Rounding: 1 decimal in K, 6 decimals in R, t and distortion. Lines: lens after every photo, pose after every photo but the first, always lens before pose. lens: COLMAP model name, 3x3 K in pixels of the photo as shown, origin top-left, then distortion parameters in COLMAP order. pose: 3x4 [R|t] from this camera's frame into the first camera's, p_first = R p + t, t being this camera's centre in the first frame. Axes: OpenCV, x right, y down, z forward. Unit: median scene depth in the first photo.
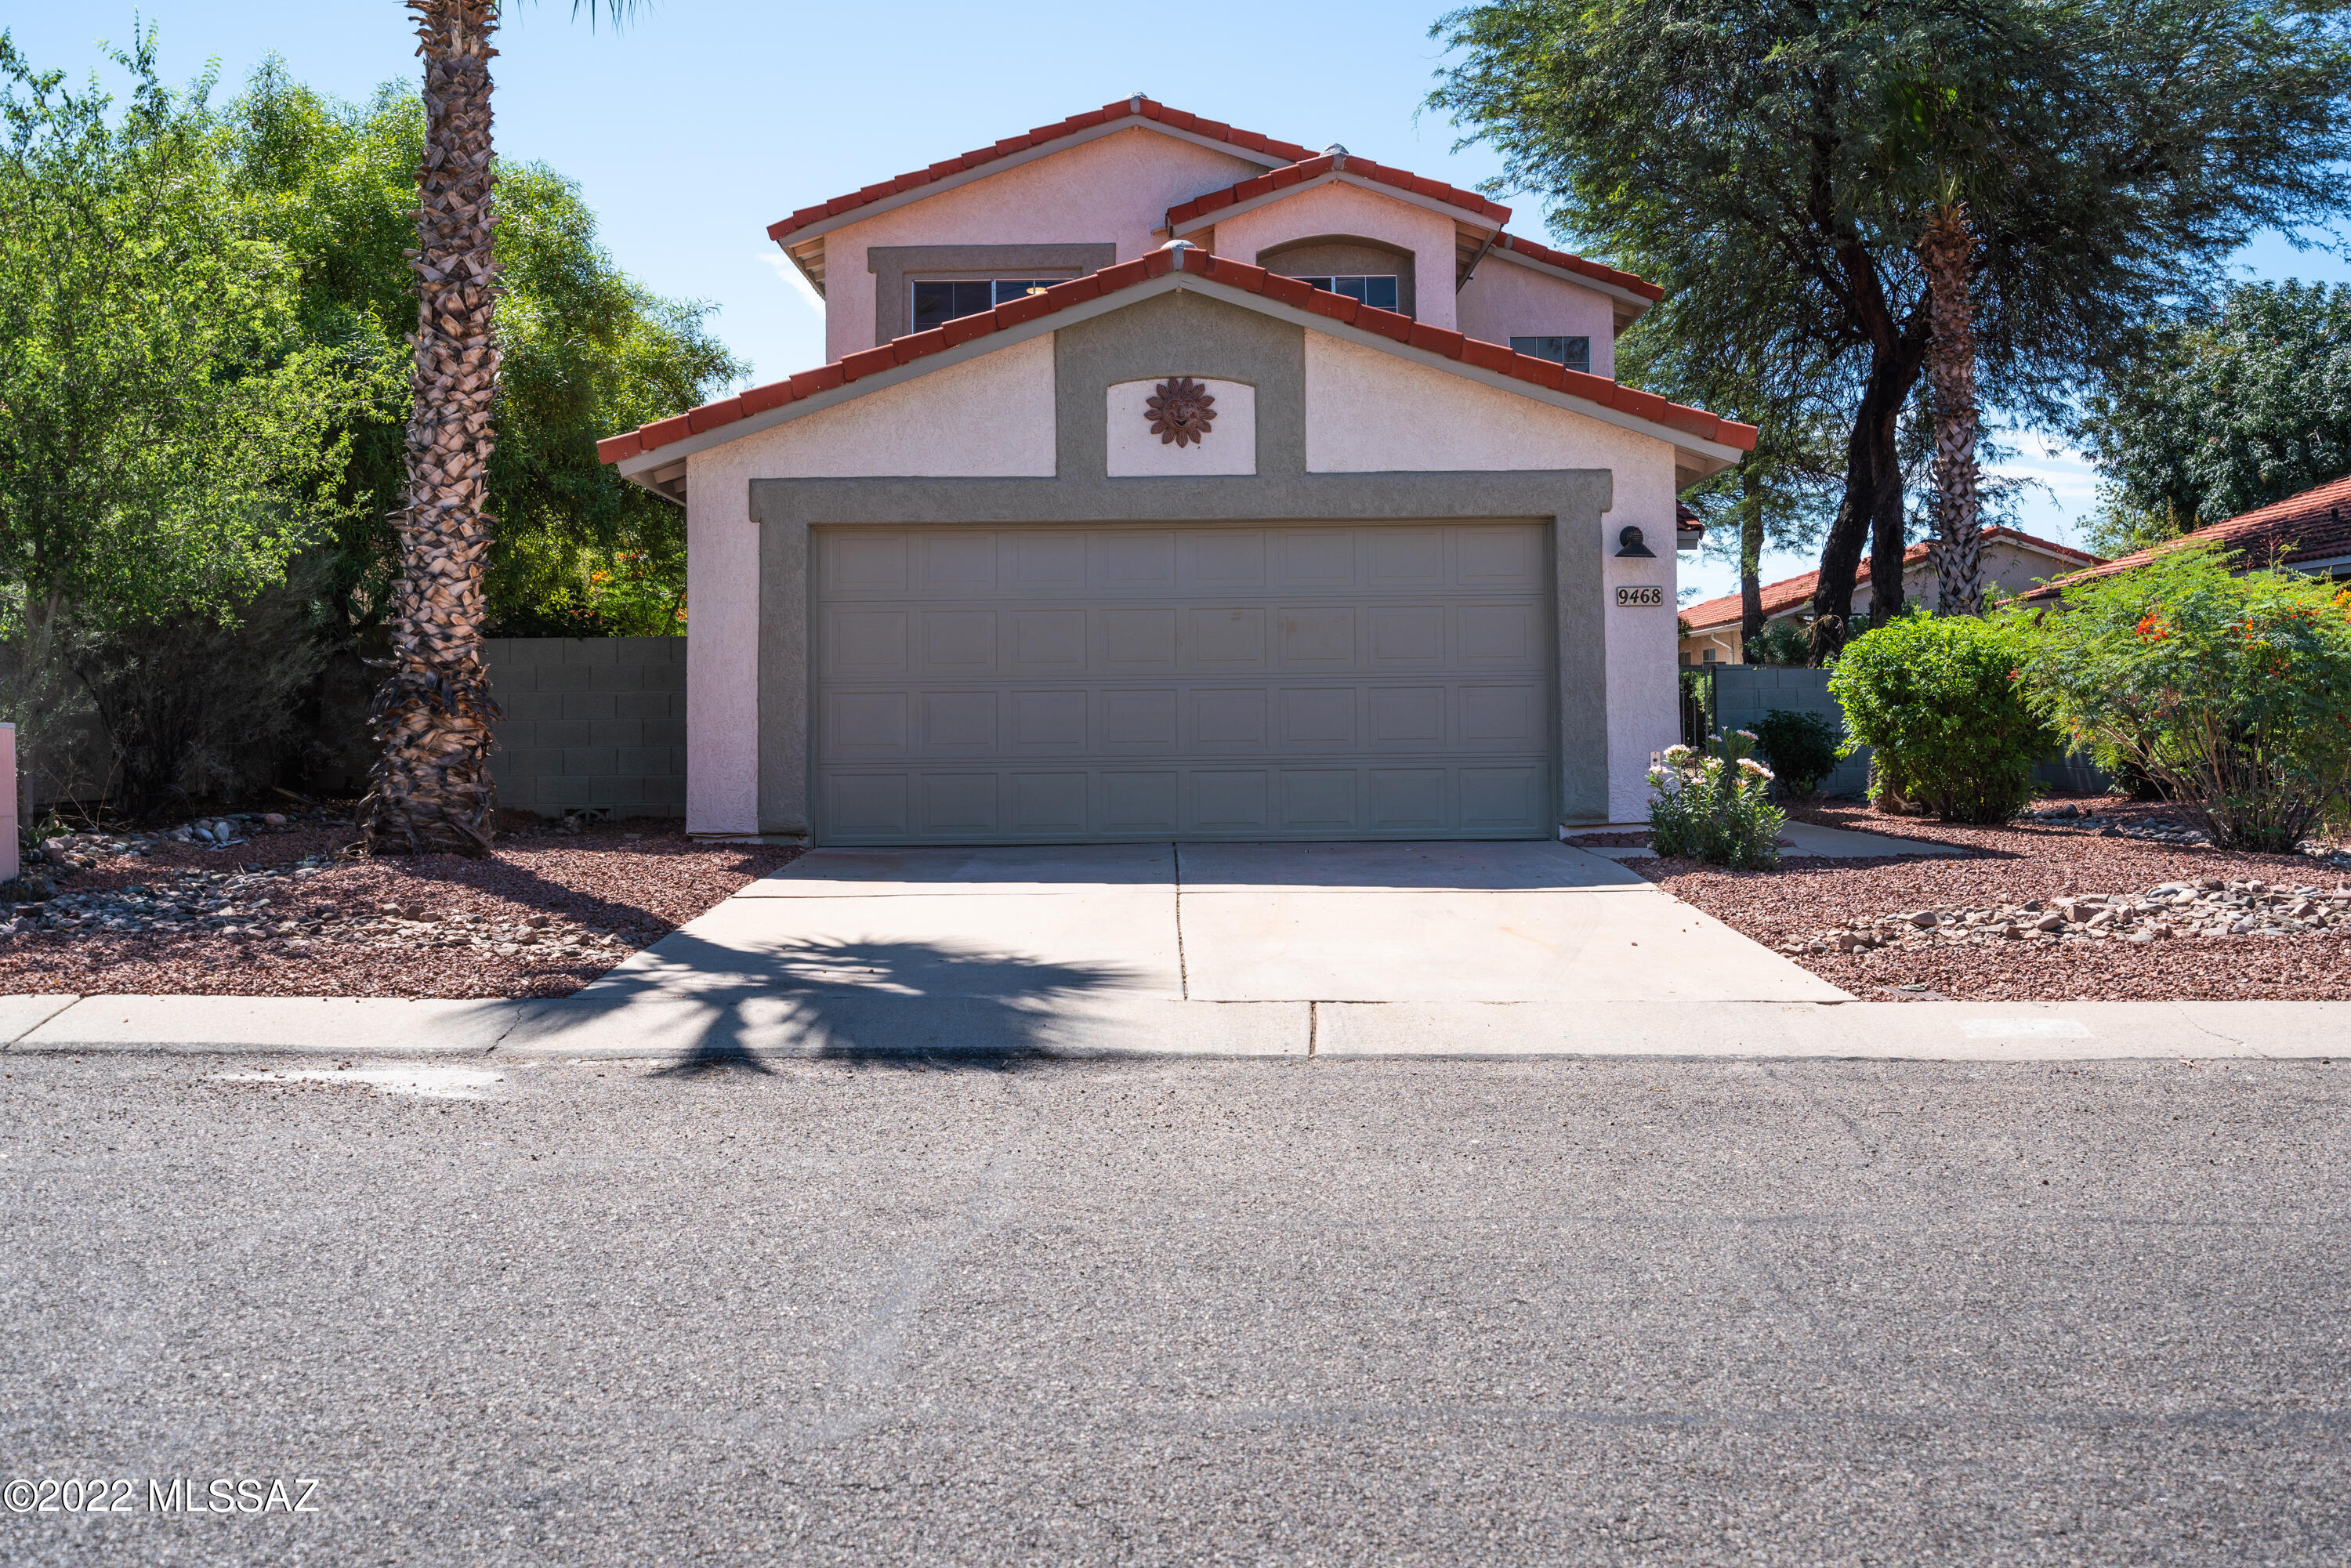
lens RADIAL K [[2406.0, 0, 1176.2], [0, 2406.0, 779.8], [0, 0, 1]] dist [0.012528, 0.000000]
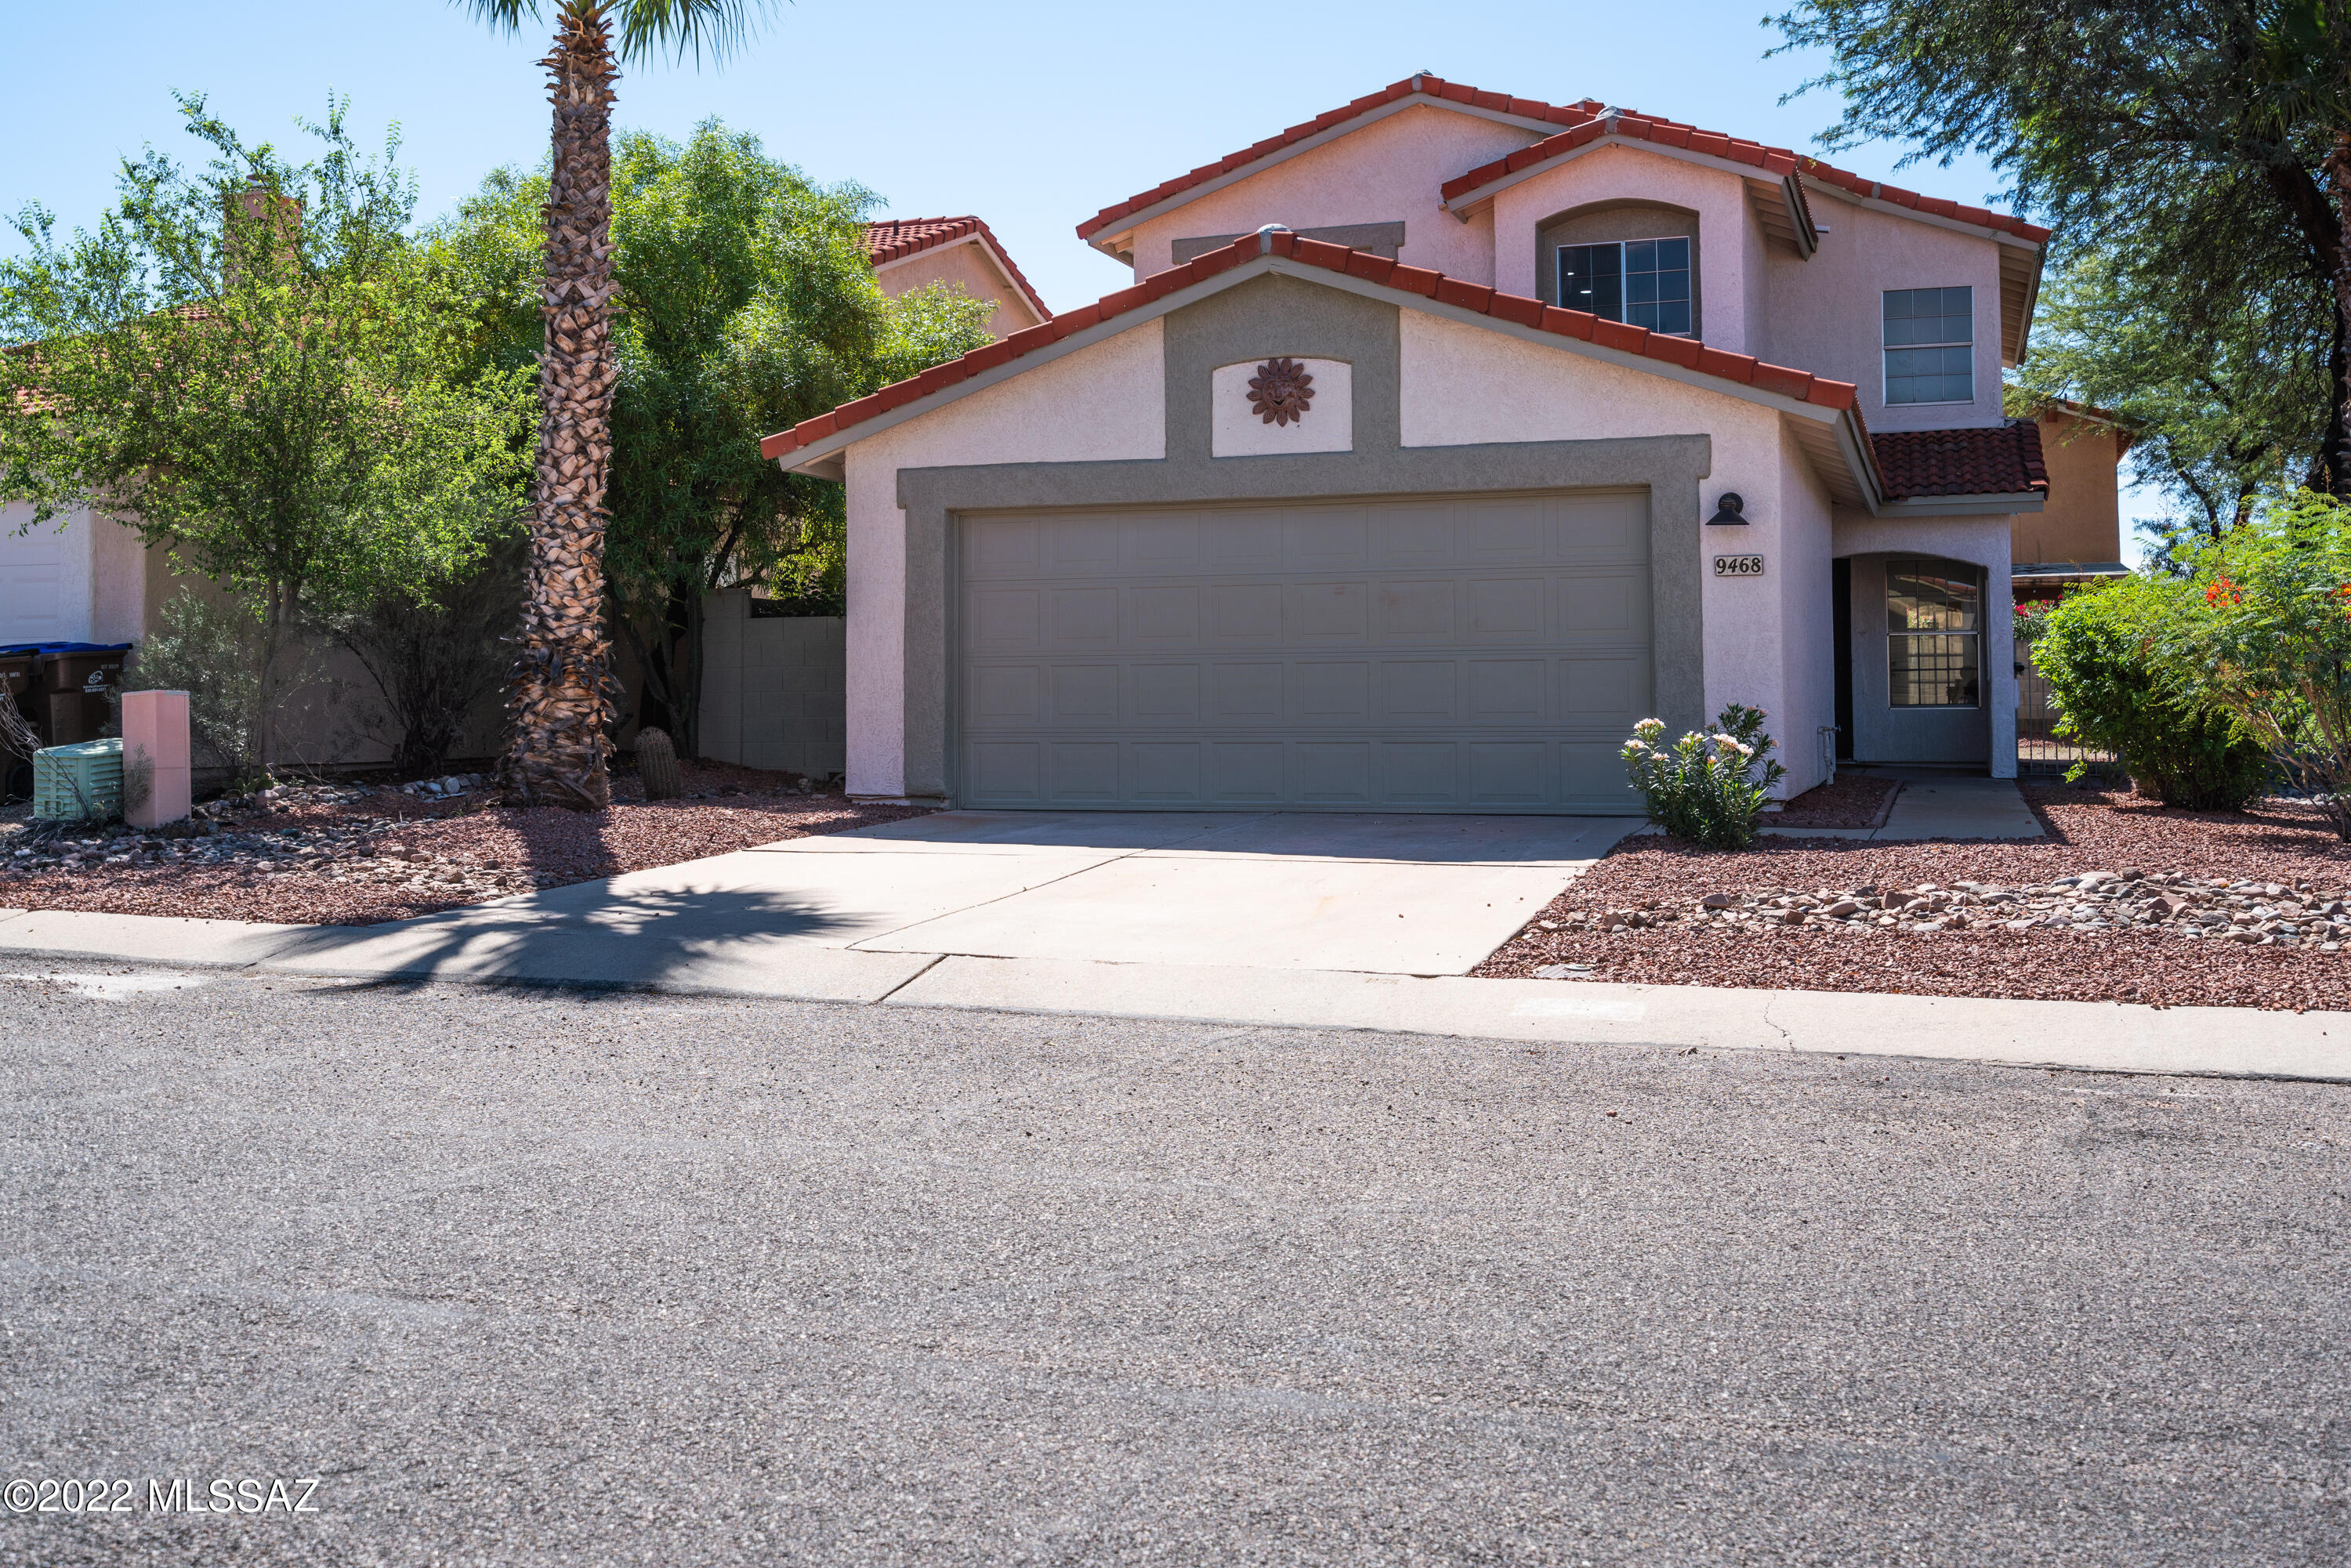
lens RADIAL K [[2406.0, 0, 1179.0], [0, 2406.0, 787.6], [0, 0, 1]] dist [0.012528, 0.000000]
pose [[0.944673, 0.015963, -0.327626, 0.299656], [-0.011413, 0.999810, 0.015807, 0.000039], [0.327816, -0.011194, 0.944675, 0.015086]]
